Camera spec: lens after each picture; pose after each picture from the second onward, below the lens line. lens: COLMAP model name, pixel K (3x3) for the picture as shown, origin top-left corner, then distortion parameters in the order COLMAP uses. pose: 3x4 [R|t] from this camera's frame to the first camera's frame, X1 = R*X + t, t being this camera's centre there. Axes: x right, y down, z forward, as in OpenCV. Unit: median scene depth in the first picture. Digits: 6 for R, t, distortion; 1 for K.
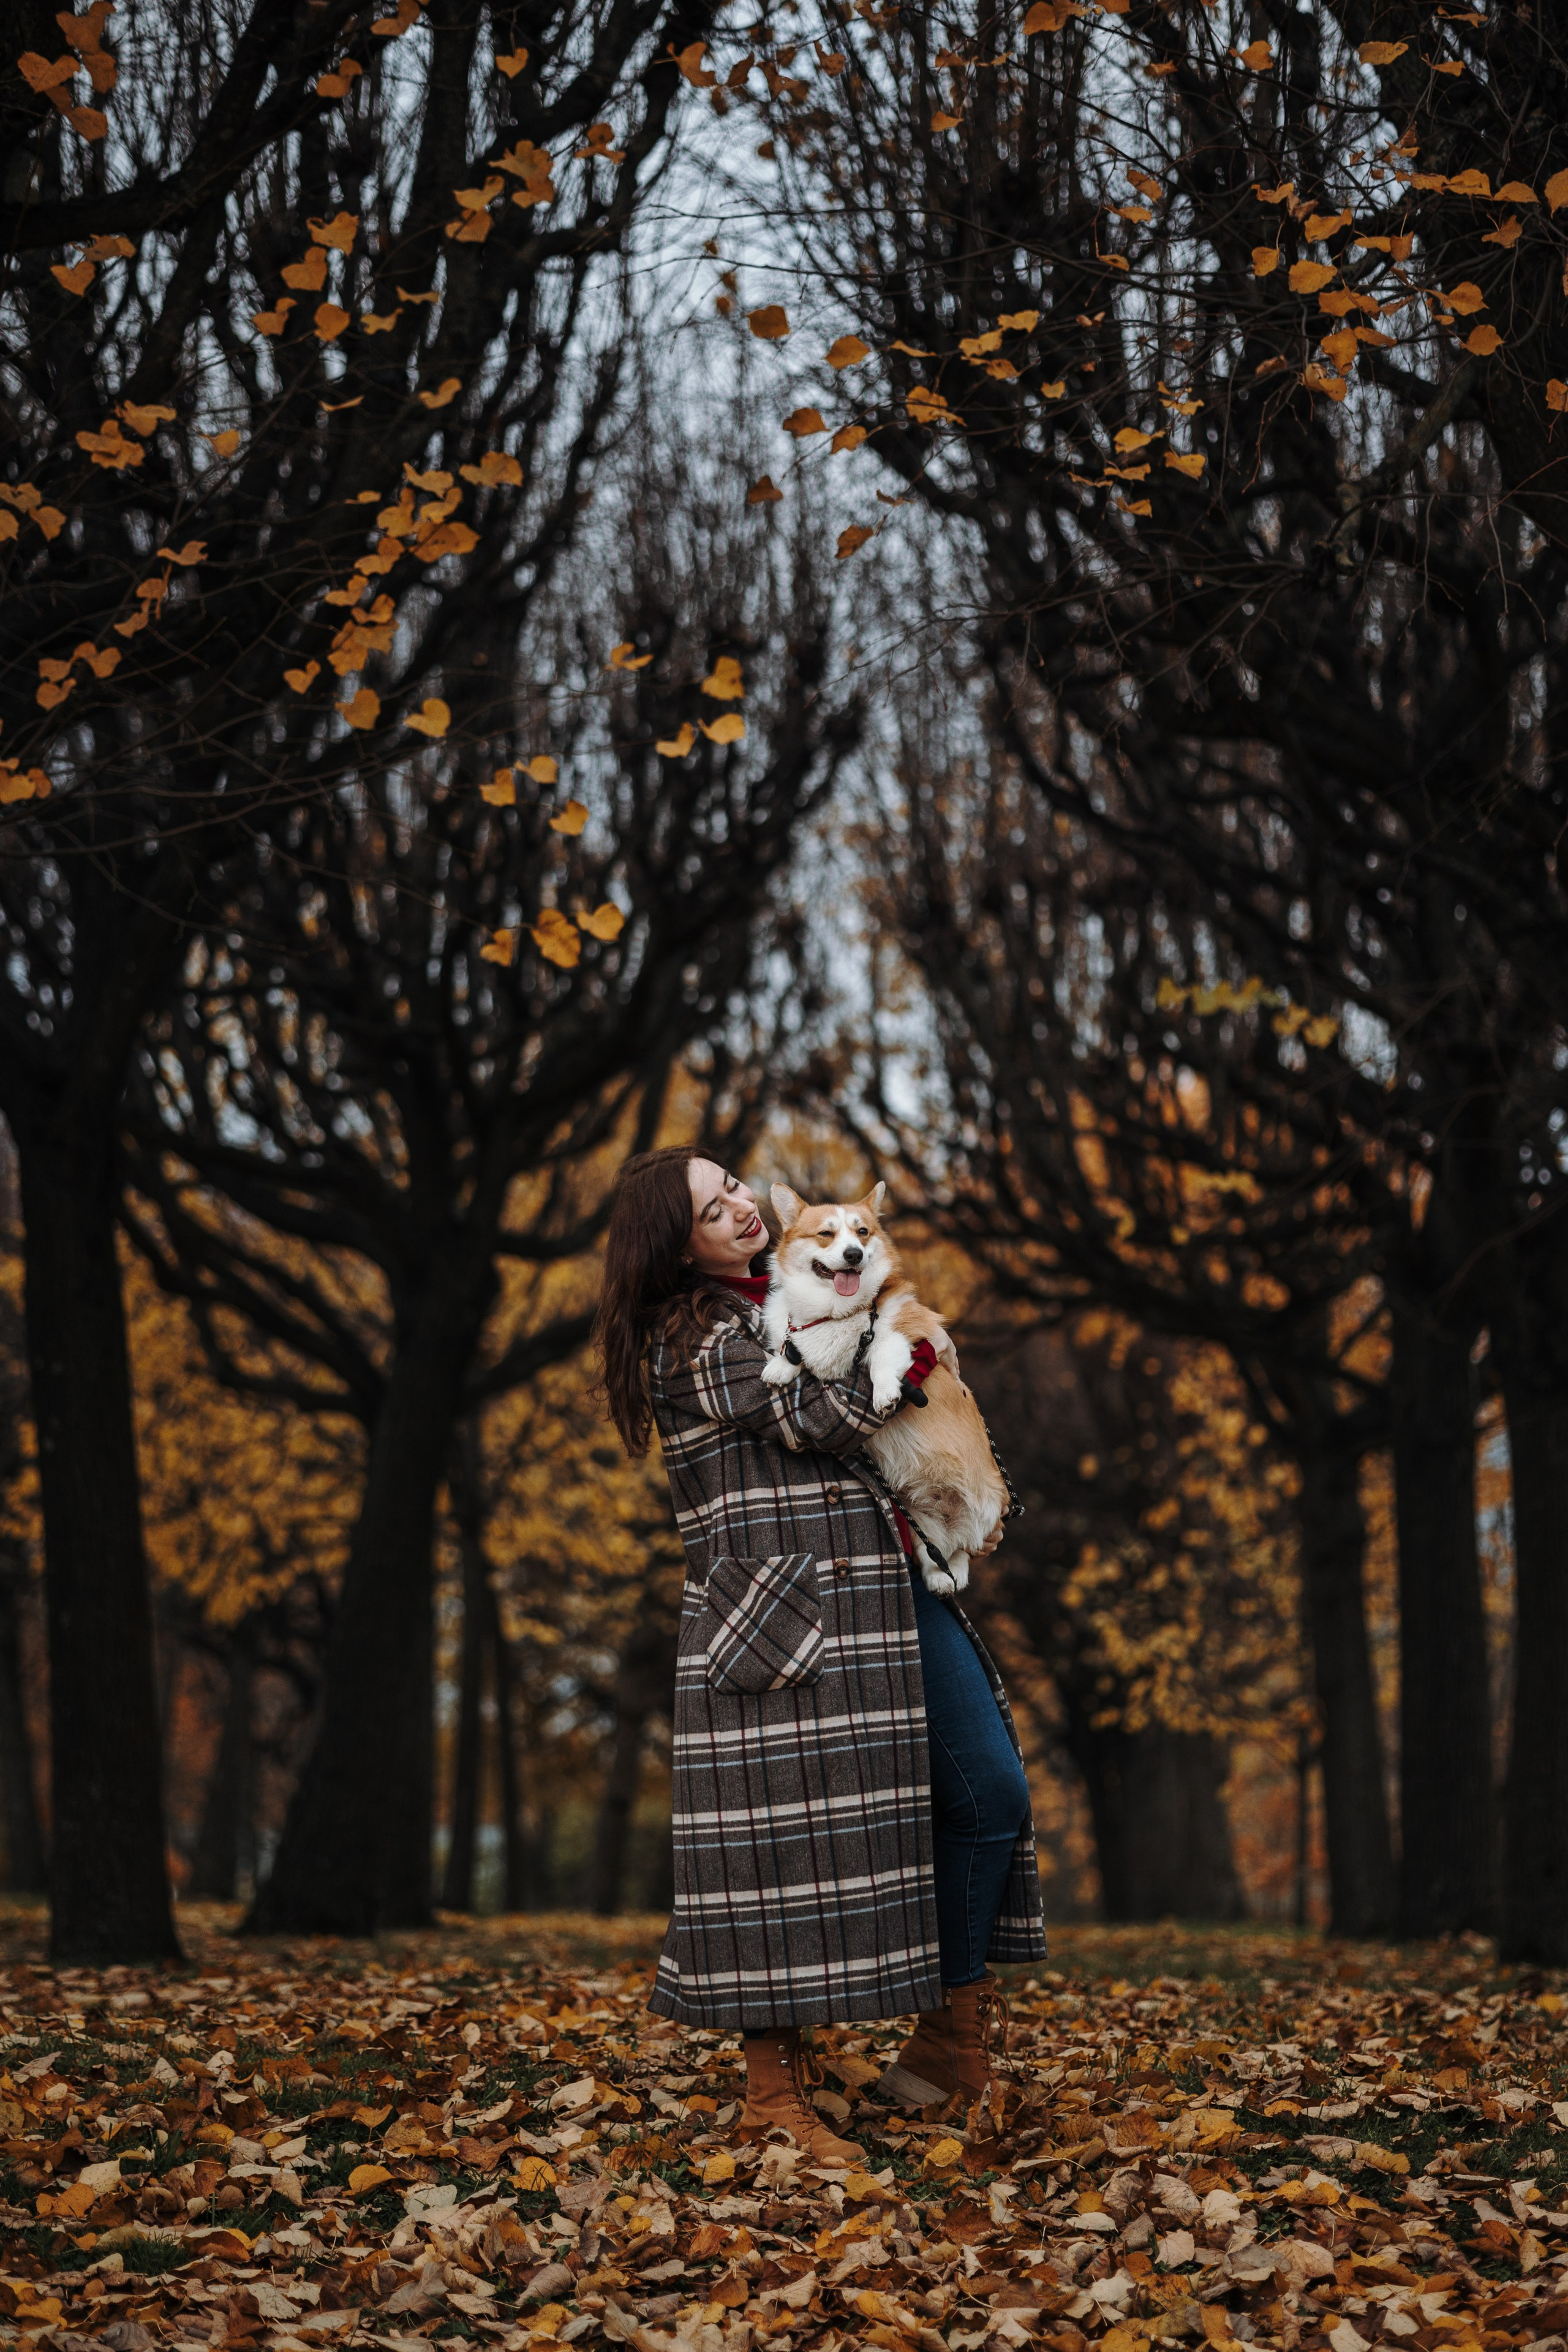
lens RADIAL K [[5526.4, 0, 784.0], [0, 5526.4, 1176.0], [0, 0, 1]] dist [0.382788, 0.208672]
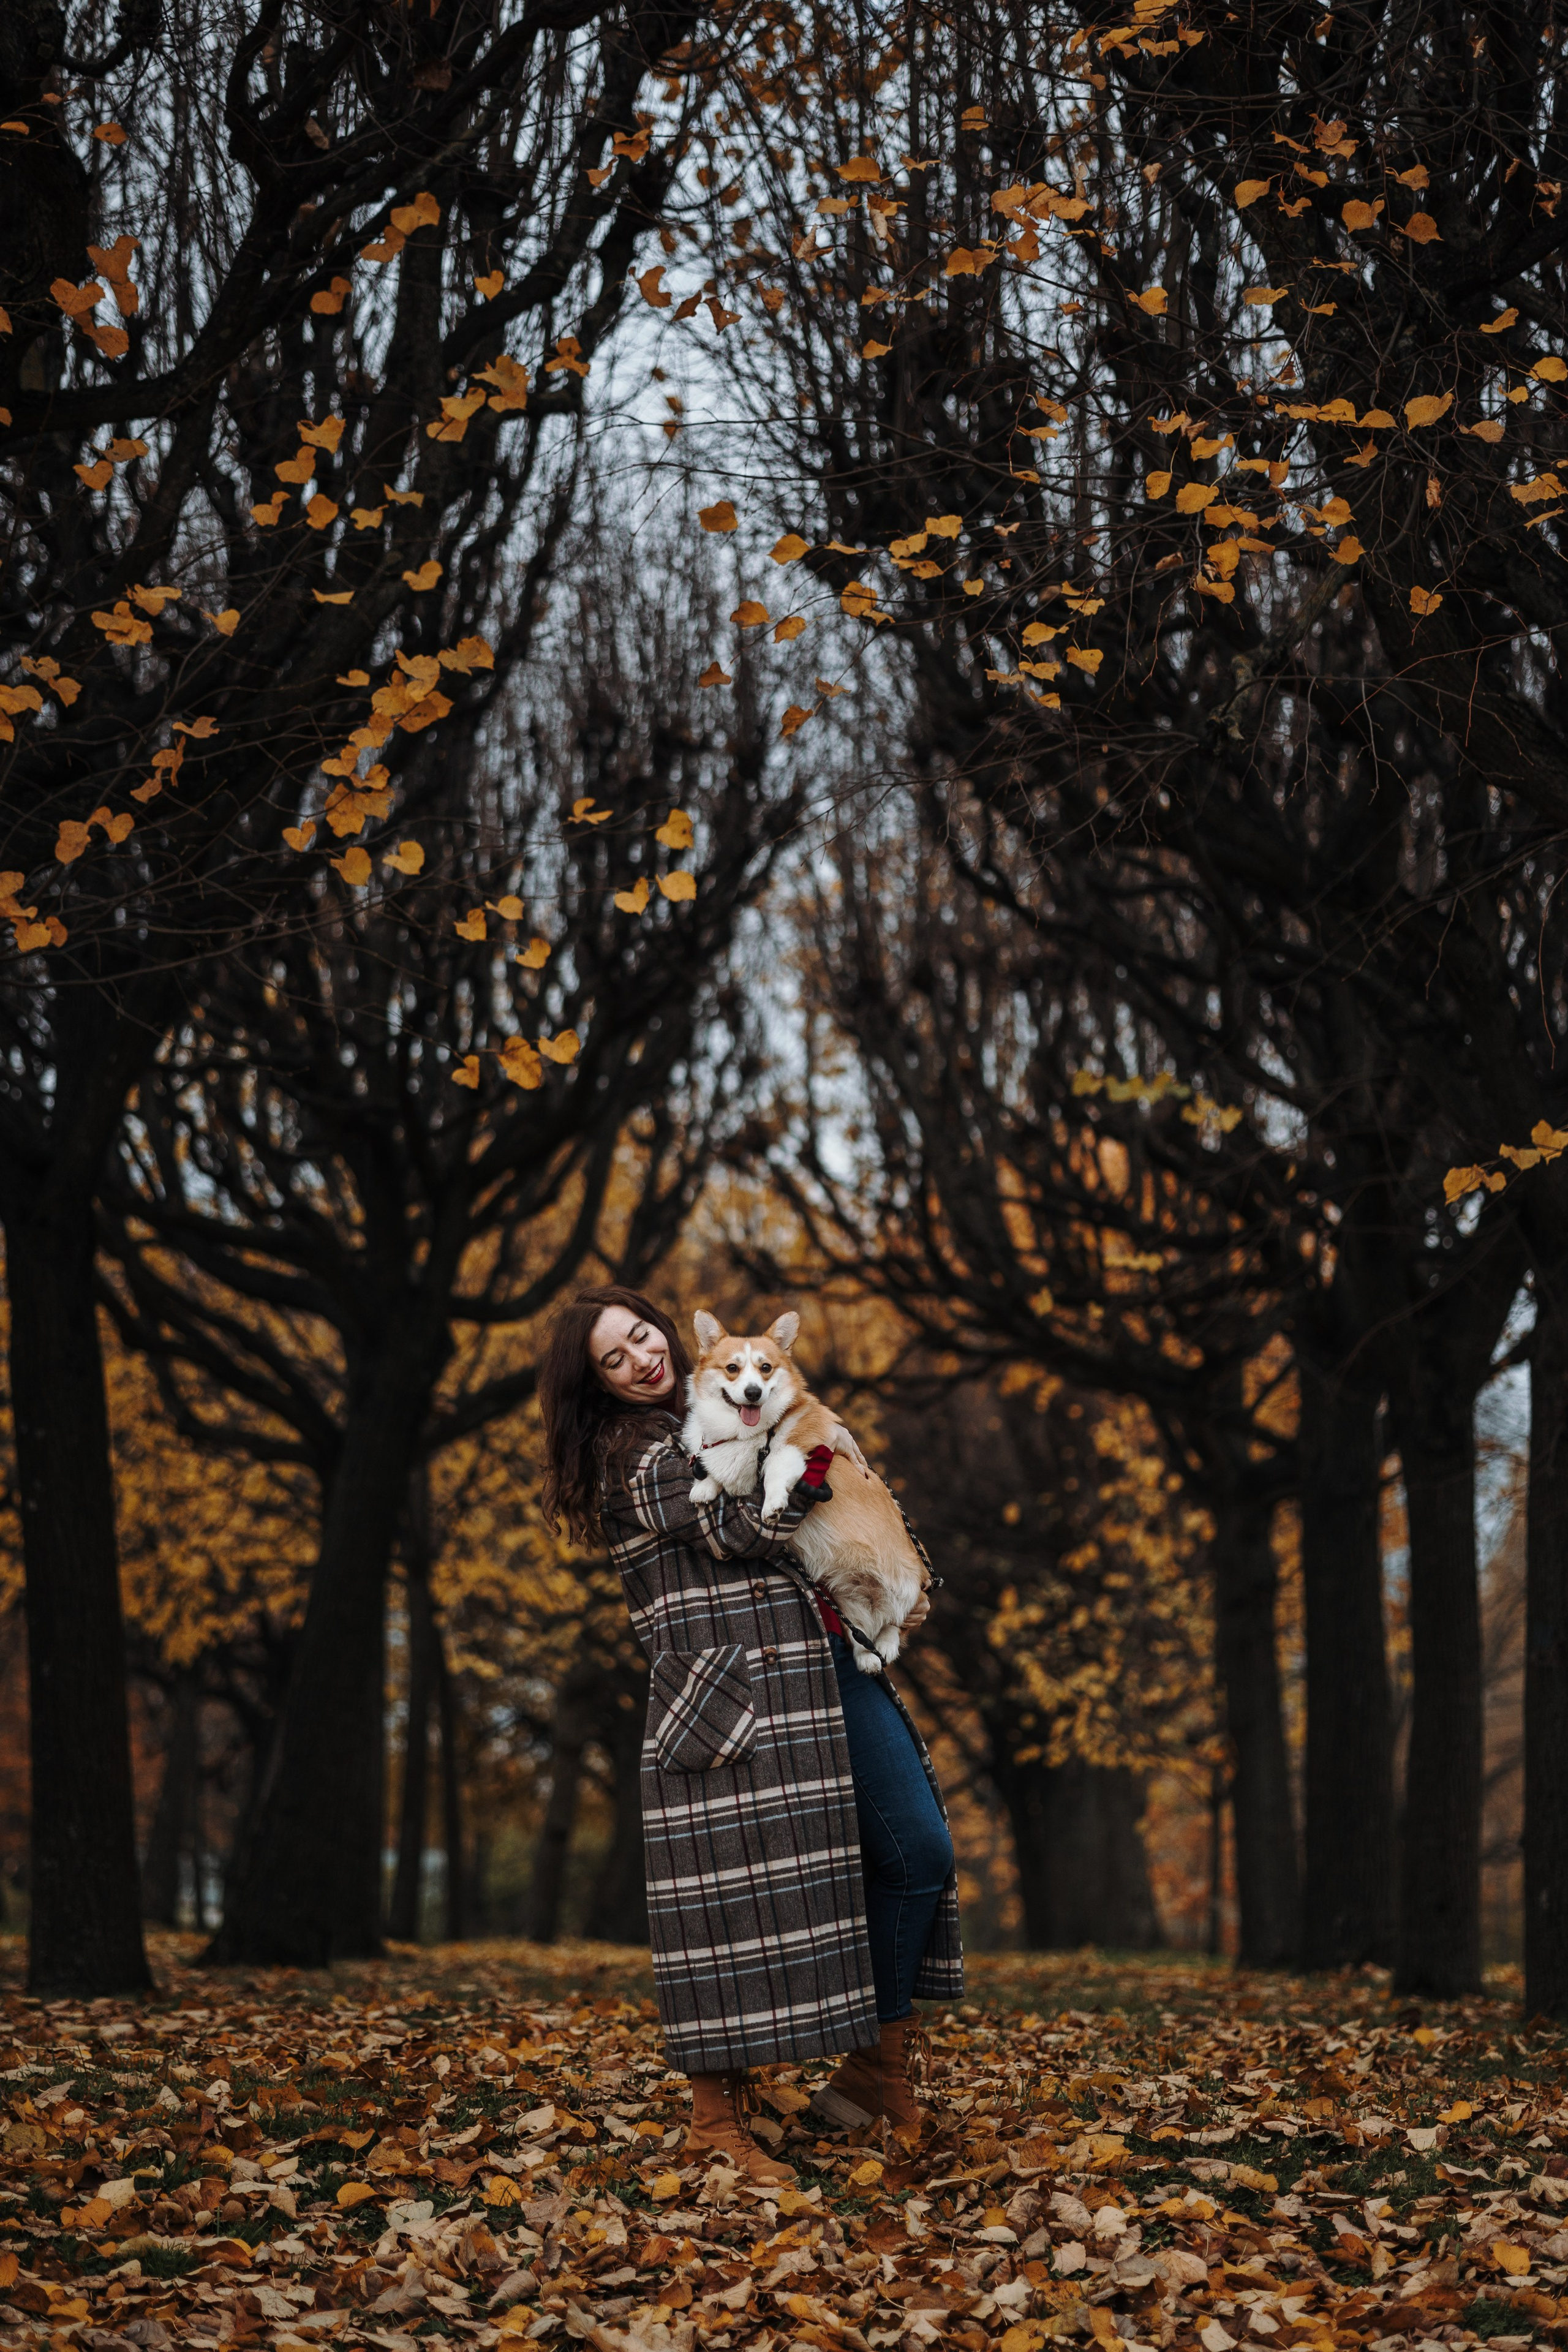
lens RADIAL K [[5526.4, 0, 784.0], [0, 5526.4, 1176.0], [0, 0, 1]] dist [0.382788, 0.208672]
pose [[0.999910, 0.005825, 0.012072, -0.002369], [-0.005783, 0.999977, -0.003462, -0.019644], [-0.012091, 0.003392, 0.999921, -0.112649]]
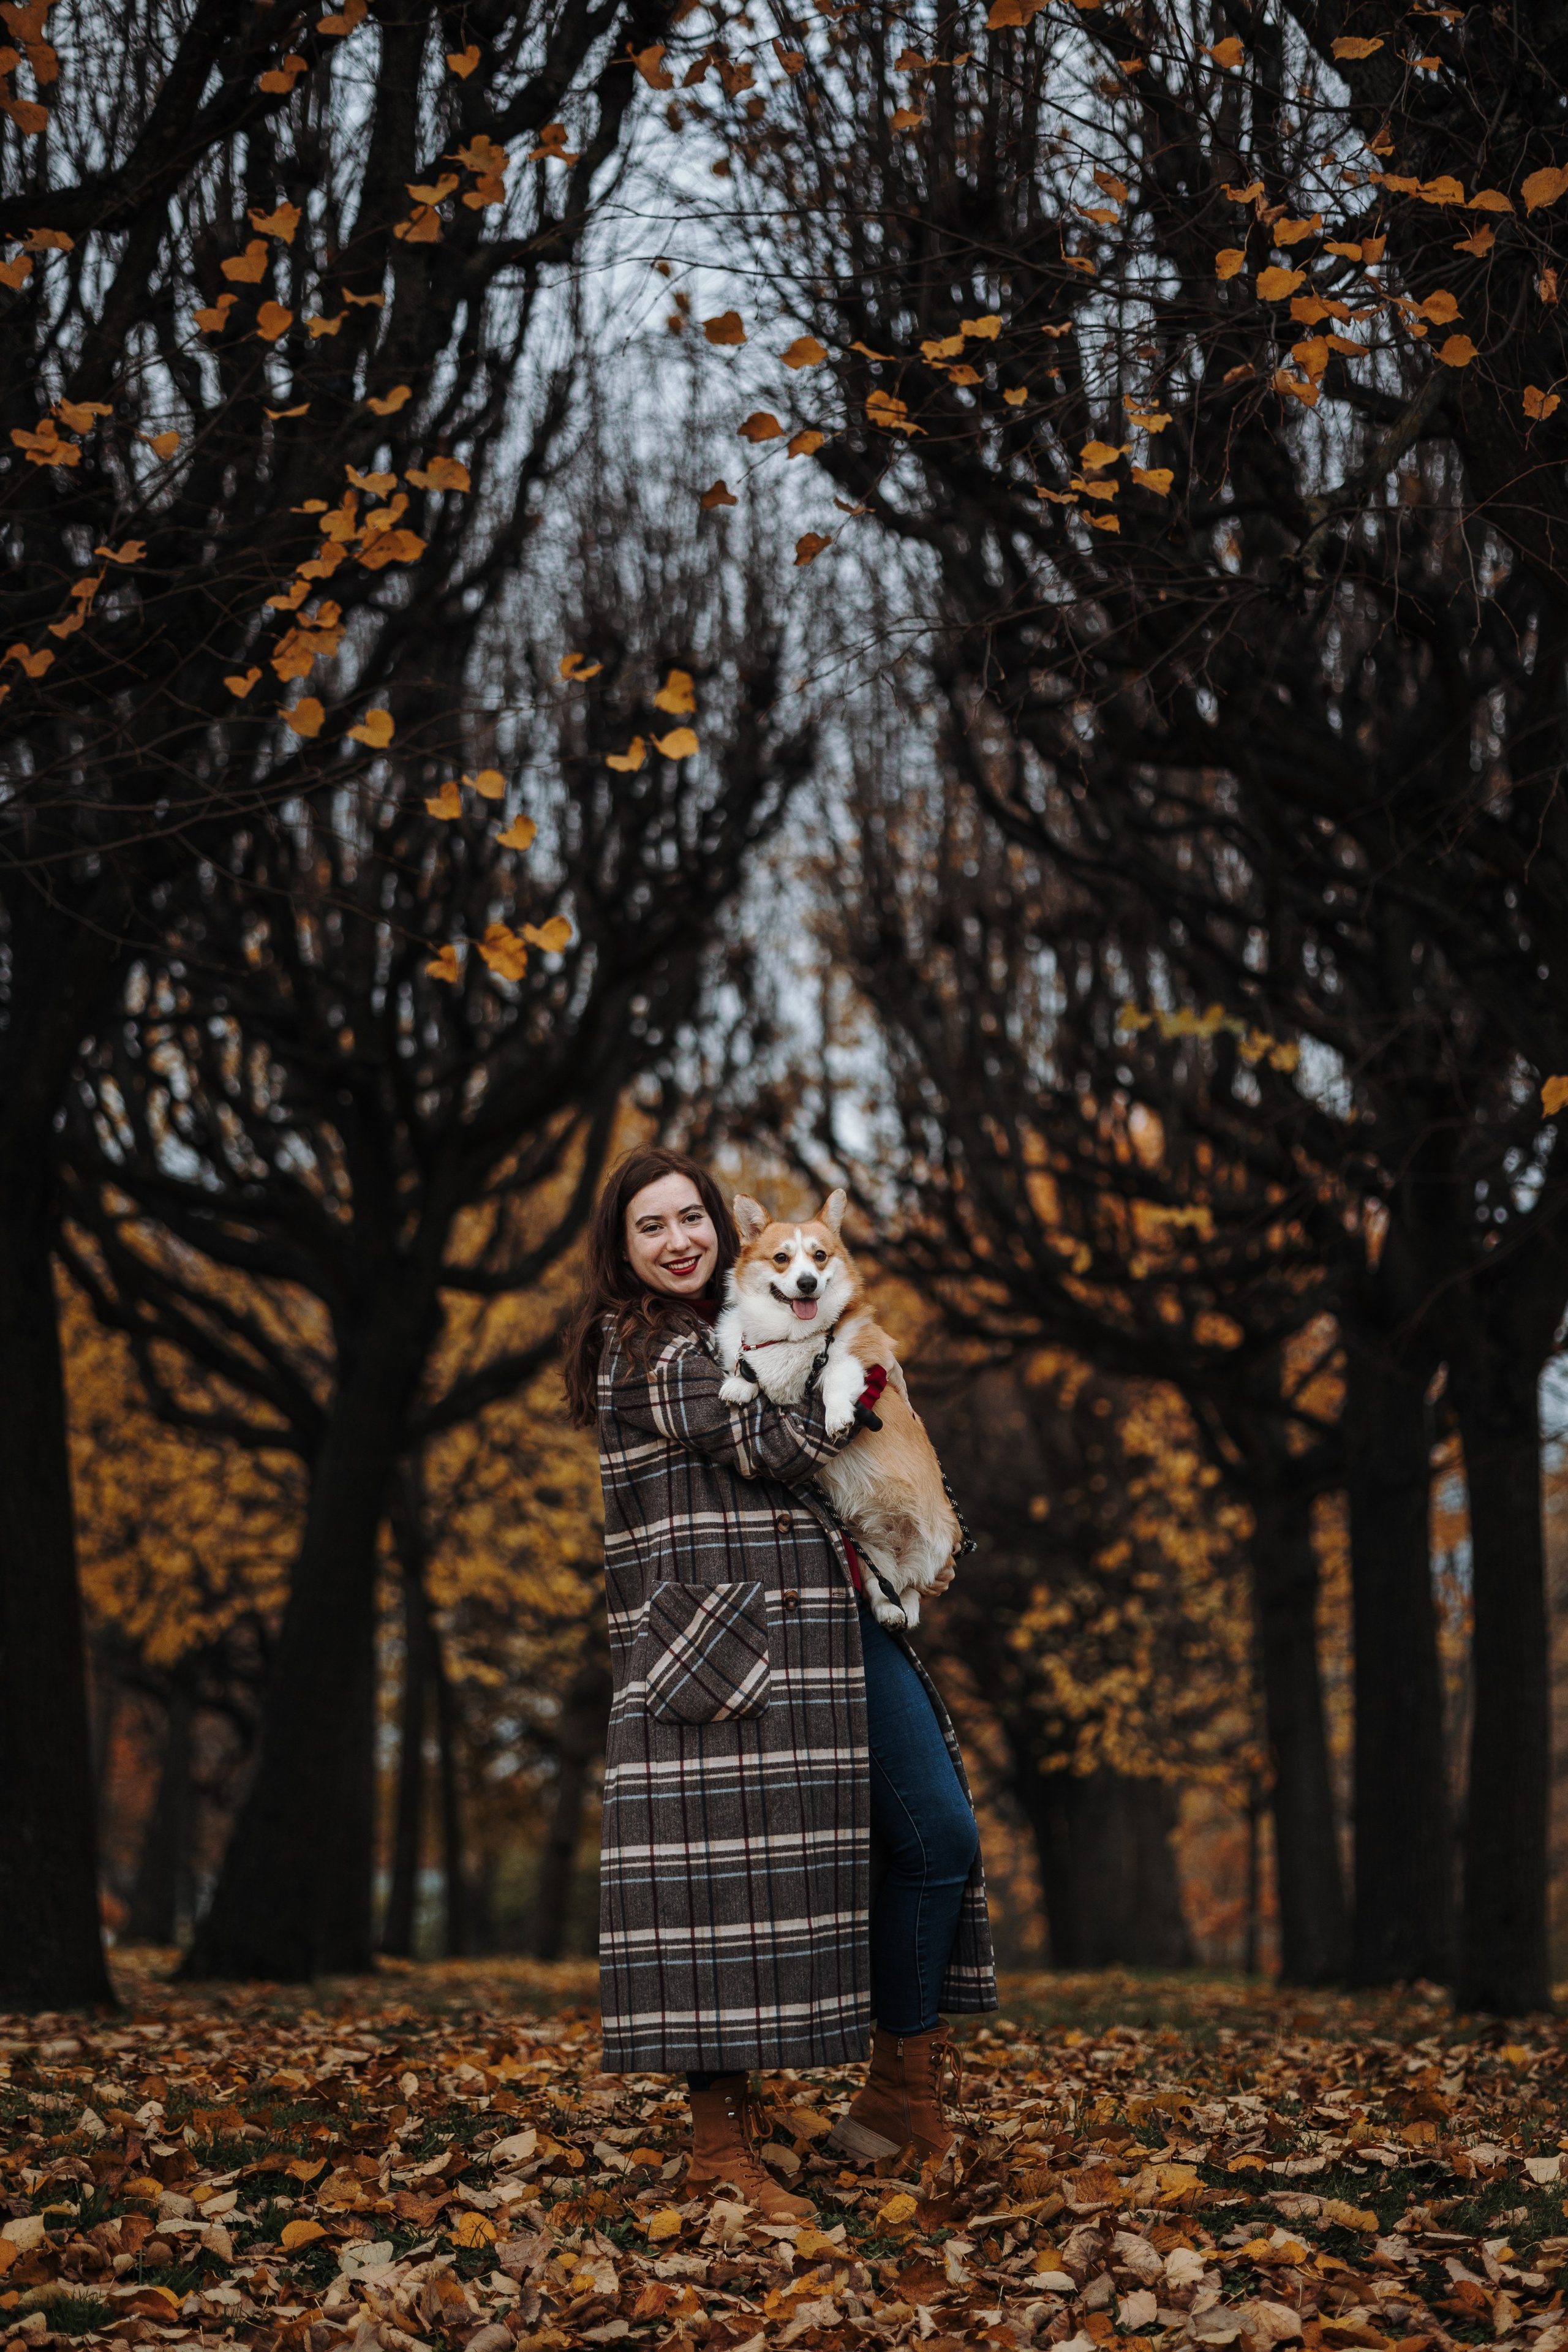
lens RADIAL K [[5536.4, 0, 773.3], [0, 5536.4, 1157.7], [0, 0, 1]] dist [0.370816, 0.029988]
pose [[0.999960, 0.004571, 0.007717, -0.001064], [-0.004486, 0.999930, -0.010985, 0.003240], [-0.007767, 0.010950, 0.999910, 0.025202]]
